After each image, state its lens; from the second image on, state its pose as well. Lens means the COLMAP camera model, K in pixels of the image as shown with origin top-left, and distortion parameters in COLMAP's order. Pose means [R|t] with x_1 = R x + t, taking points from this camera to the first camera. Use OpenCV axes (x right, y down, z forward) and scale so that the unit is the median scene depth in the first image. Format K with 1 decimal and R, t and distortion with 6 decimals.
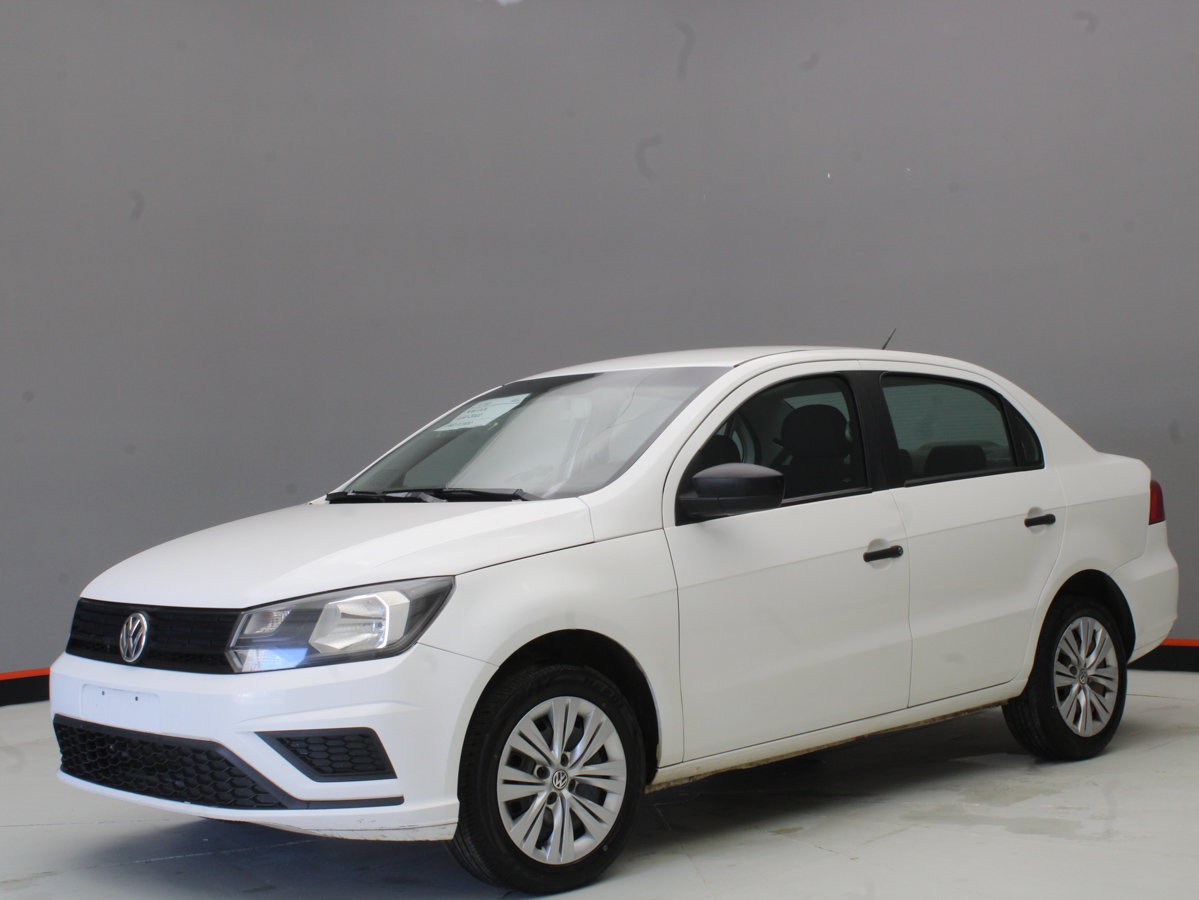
lens RADIAL K [[1768.9, 0, 604.5], [0, 1768.9, 444.4], [0, 0, 1]] dist [-0.087379, 0.000000]
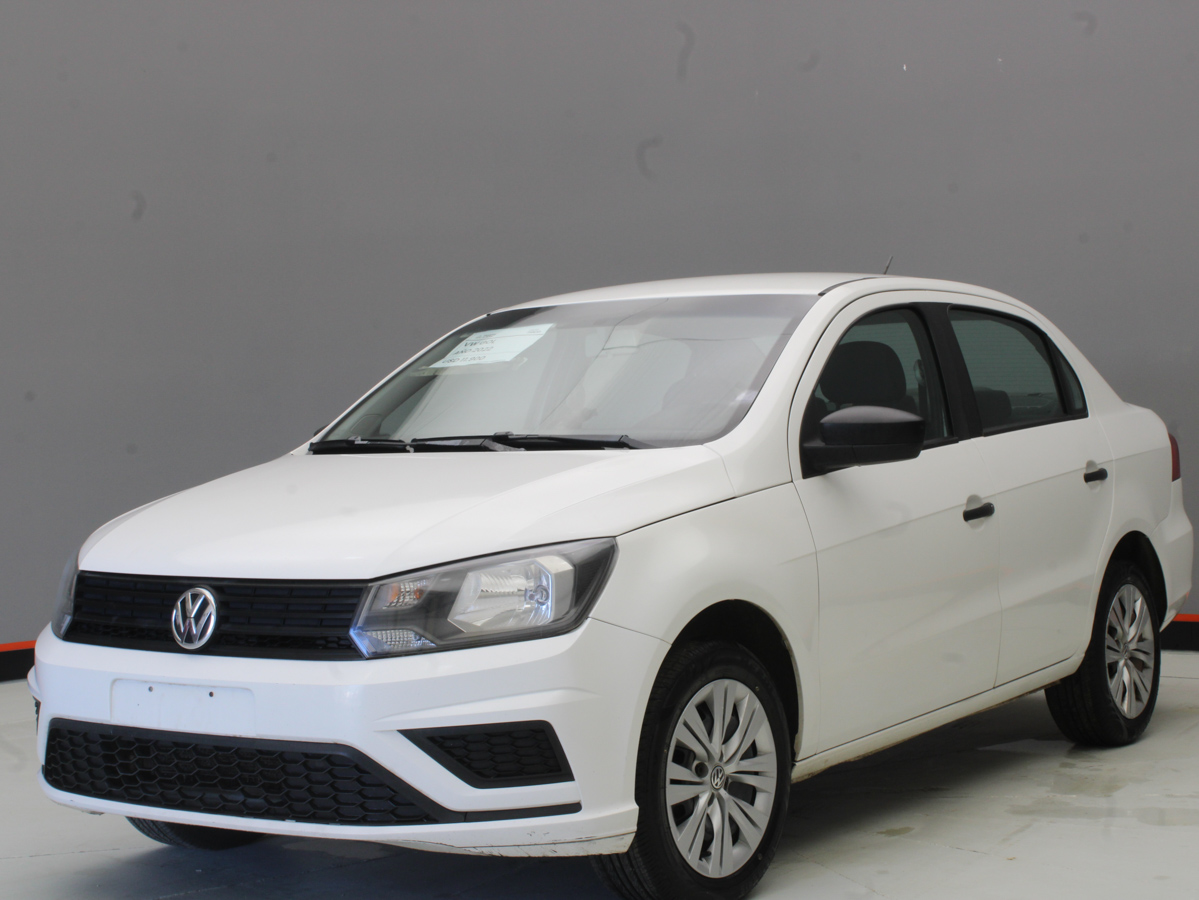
lens RADIAL K [[2074.9, 0, 593.5], [0, 2074.9, 440.6], [0, 0, 1]] dist [-0.049570, 0.000000]
pose [[0.979083, 0.002716, 0.203444, -0.263503], [-0.006797, 0.999789, 0.019364, 0.008924], [-0.203348, -0.020341, 0.978895, 0.039250]]
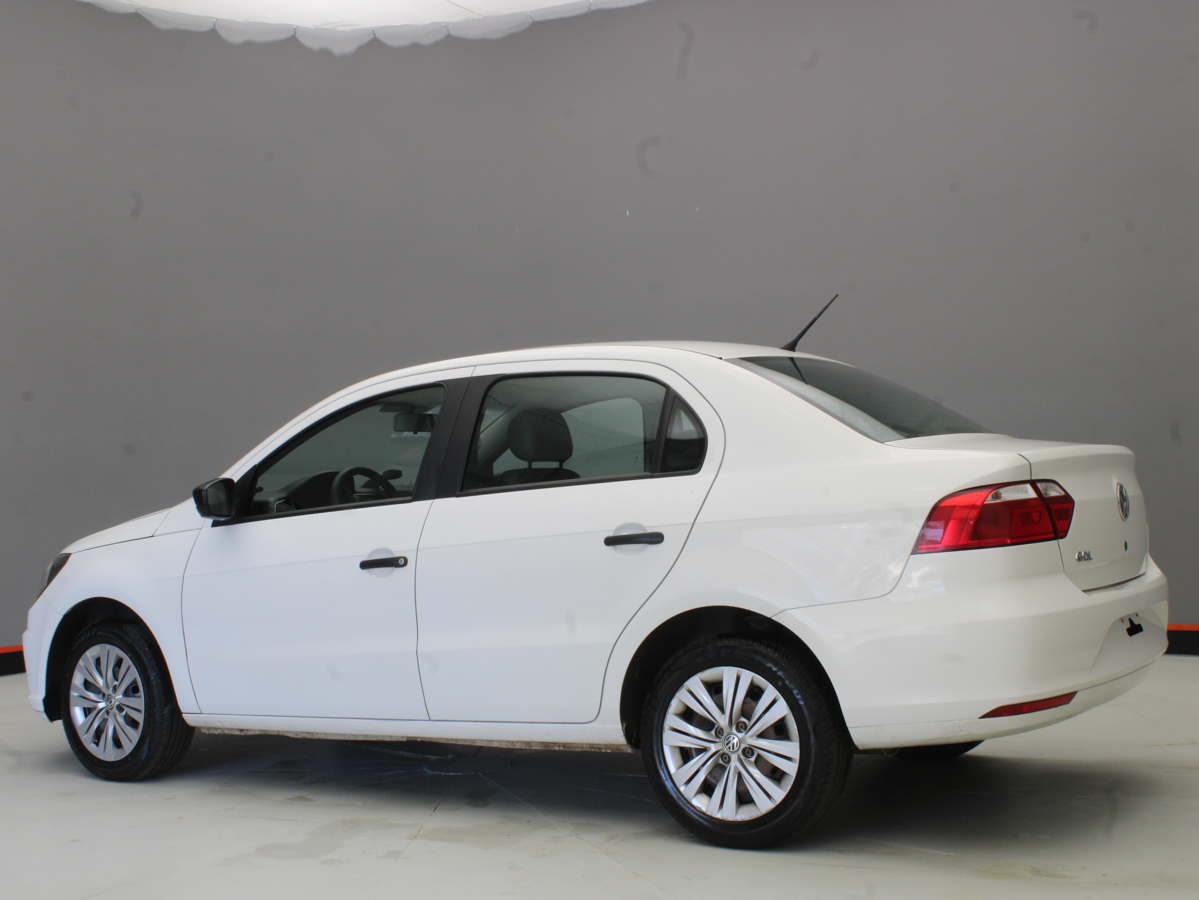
lens RADIAL K [[1577.7, 0, 593.5], [0, 1577.7, 455.2], [0, 0, 1]] dist [-0.092389, 0.000000]
pose [[0.245429, -0.001694, -0.969413, 1.192177], [0.038715, 0.999218, 0.008056, -0.003487], [0.968641, -0.039508, 0.245302, 0.993779]]
